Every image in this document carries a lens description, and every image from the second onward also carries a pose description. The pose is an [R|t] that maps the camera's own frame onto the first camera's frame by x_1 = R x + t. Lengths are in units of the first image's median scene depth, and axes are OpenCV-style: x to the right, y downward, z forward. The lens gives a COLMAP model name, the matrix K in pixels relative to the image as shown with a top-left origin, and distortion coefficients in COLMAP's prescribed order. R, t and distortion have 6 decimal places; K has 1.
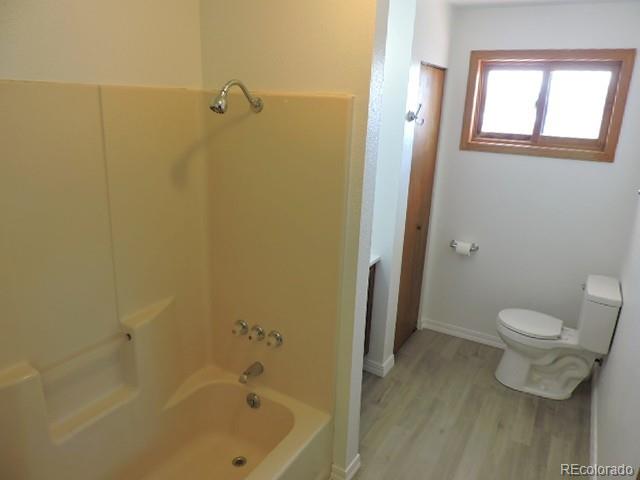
lens RADIAL K [[451.9, 0, 320.0], [0, 451.9, 240.0], [0, 0, 1]] dist [-0.030451, 0.005934]
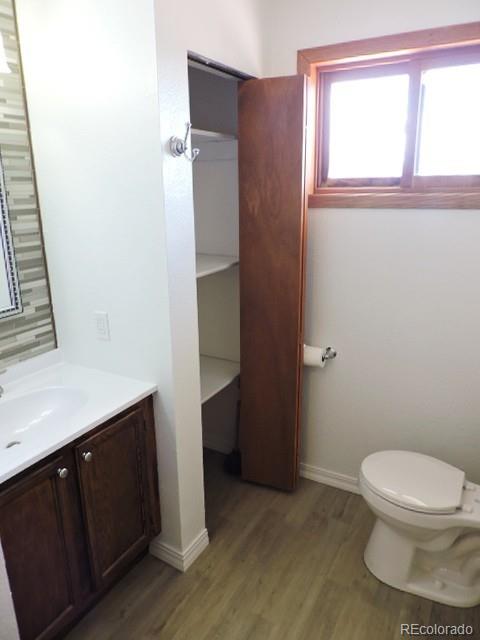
lens RADIAL K [[451.9, 0, 236.9], [0, 451.9, 315.6], [0, 0, 1]] dist [-0.030451, 0.005934]
pose [[0.998695, -0.050938, -0.003585, 0.237119], [0.050884, 0.998610, -0.013709, -0.041551], [0.004278, 0.013509, 0.999900, 0.373233]]
